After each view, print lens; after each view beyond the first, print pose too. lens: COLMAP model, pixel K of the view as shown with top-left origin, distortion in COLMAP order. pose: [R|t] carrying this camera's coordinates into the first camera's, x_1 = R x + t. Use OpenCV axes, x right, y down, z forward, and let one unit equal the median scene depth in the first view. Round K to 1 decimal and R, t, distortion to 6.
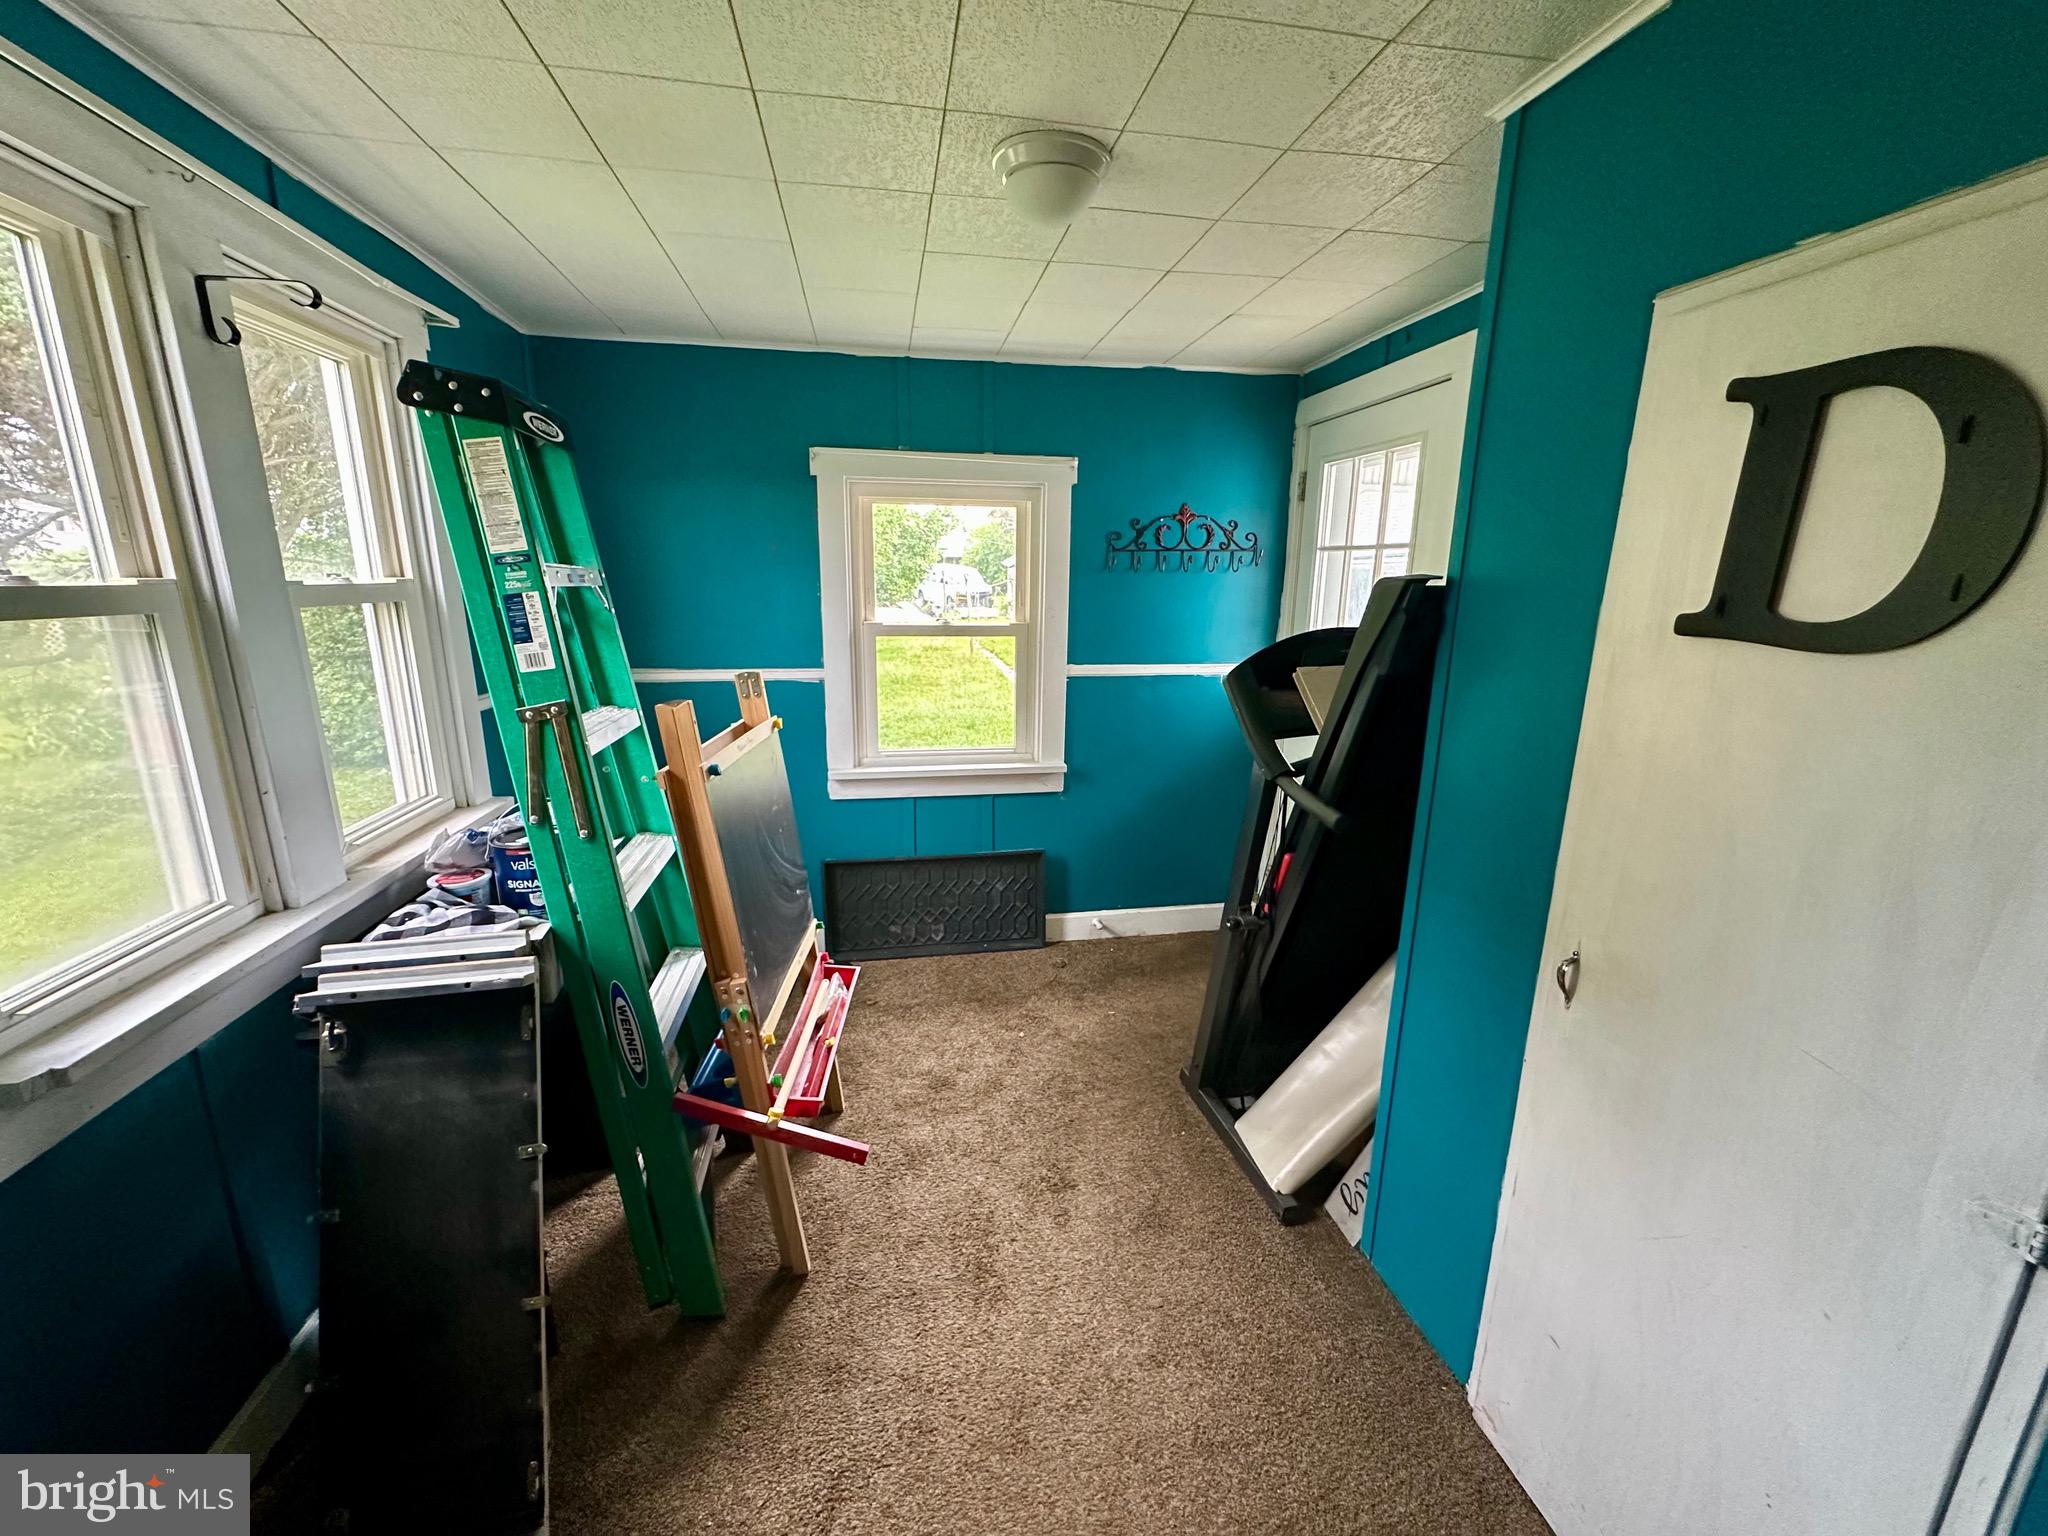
lens RADIAL K [[816.8, 0, 1024.3], [0, 816.8, 771.8], [0, 0, 1]] dist [-0.001556, -0.000063]
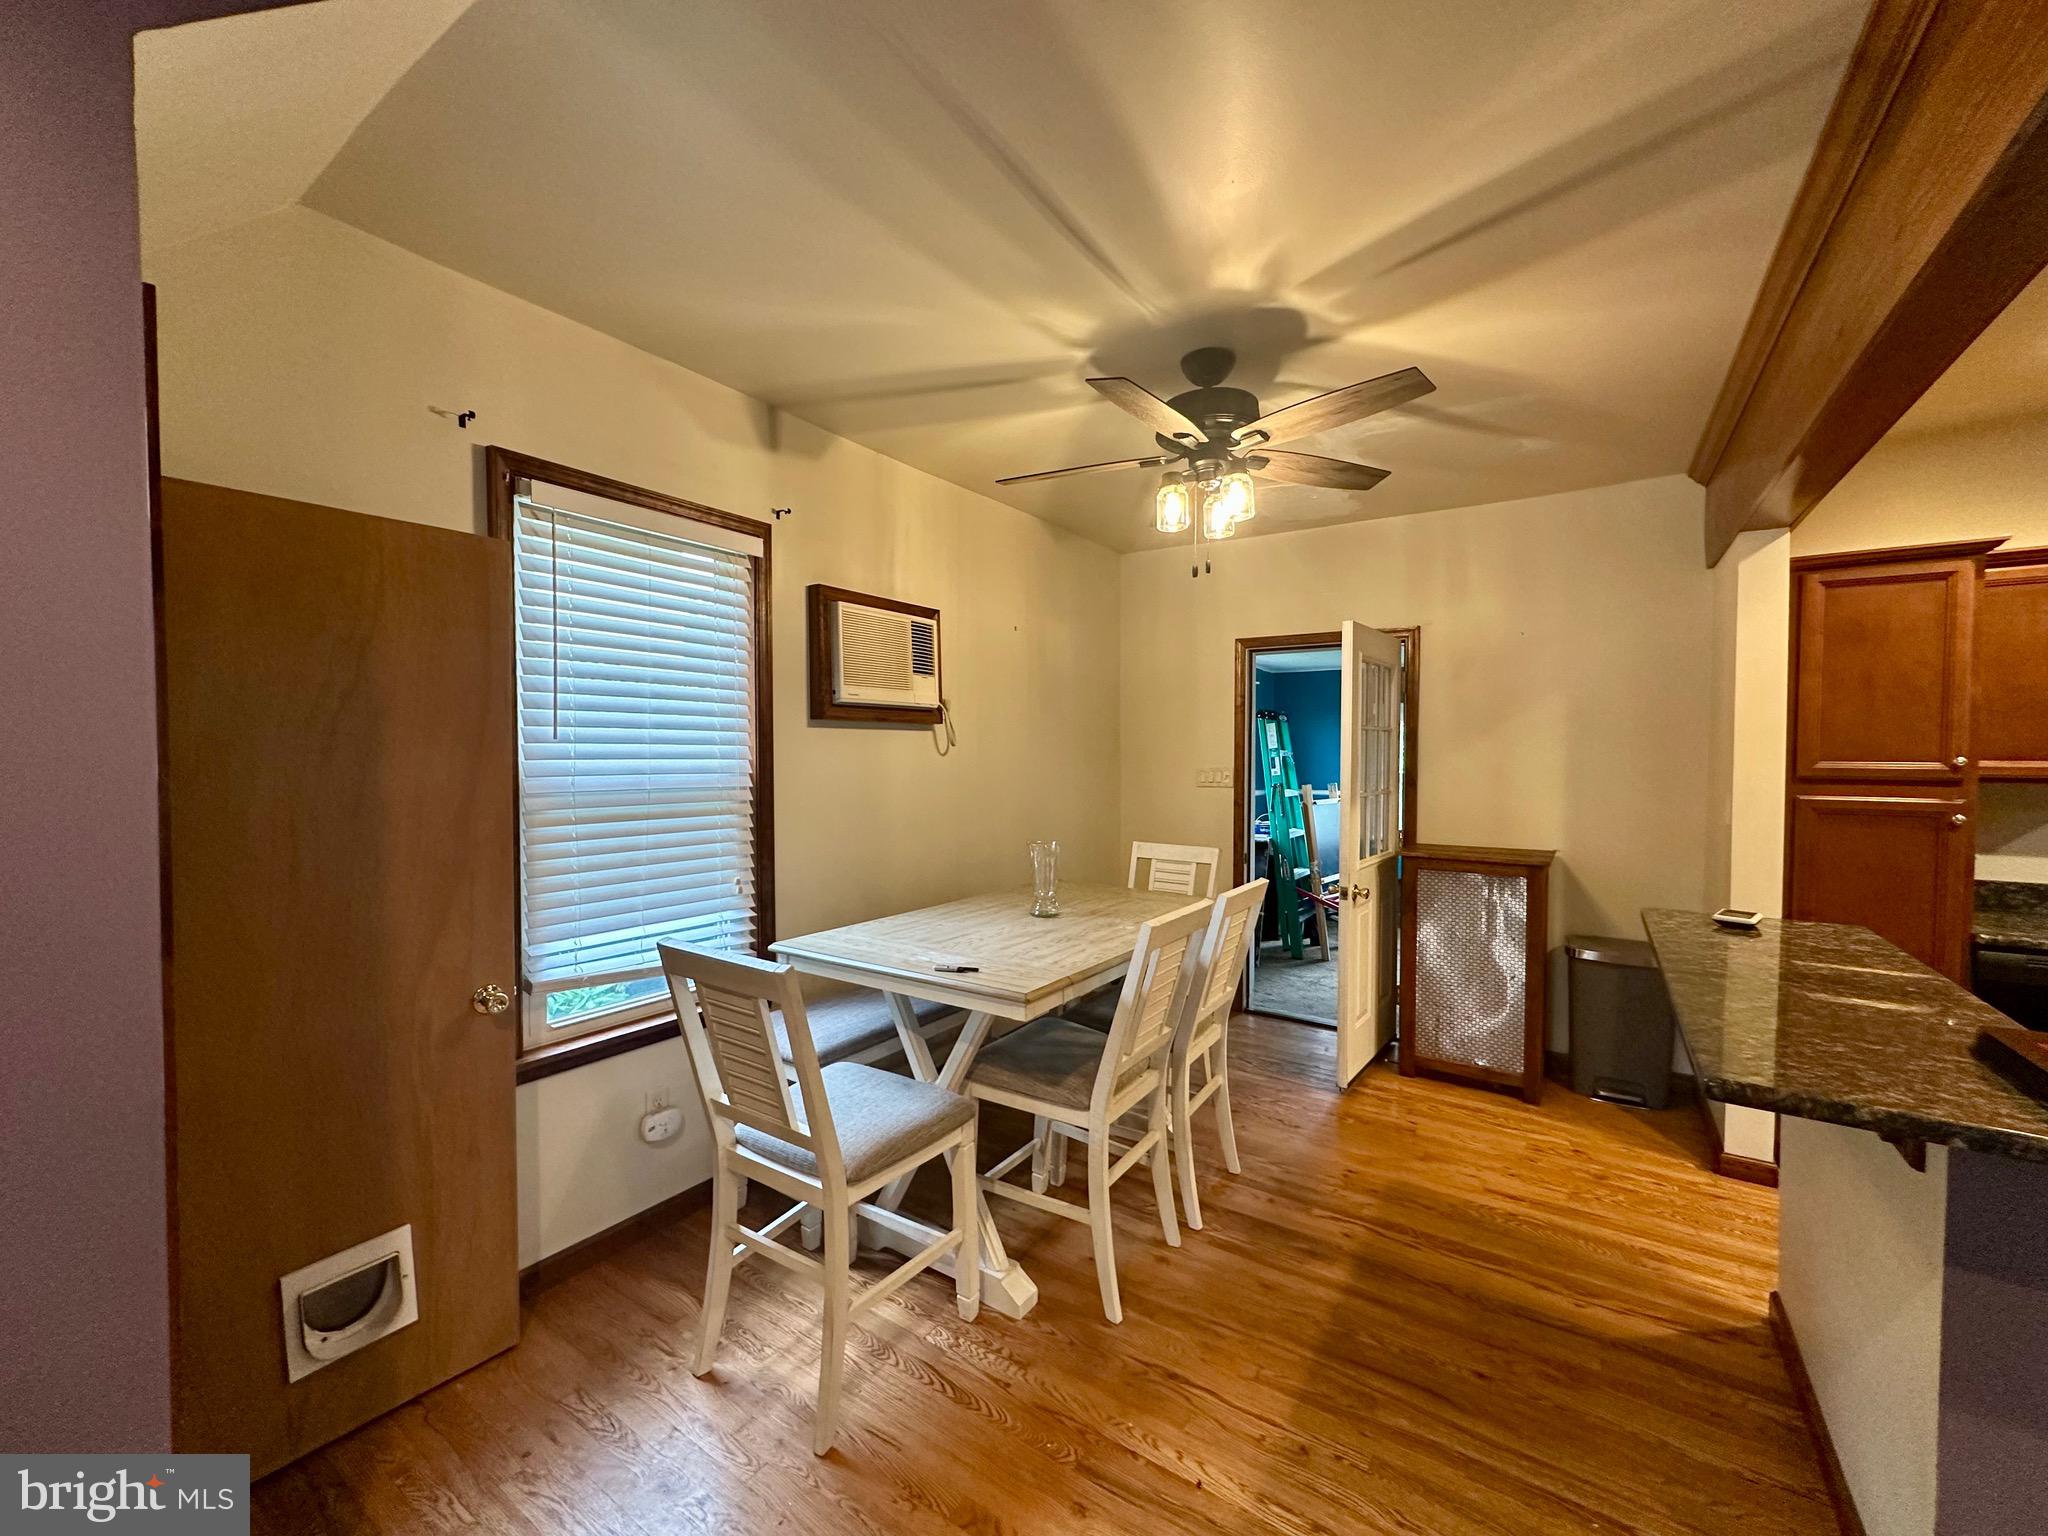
lens RADIAL K [[816.8, 0, 1022.2], [0, 816.8, 773.2], [0, 0, 1]] dist [-0.001556, -0.000063]
pose [[0.712527, 0.009306, -0.701583, 1.360499], [-0.155130, 0.977256, -0.144587, 0.645426], [0.684281, 0.211859, 0.697764, -2.701682]]
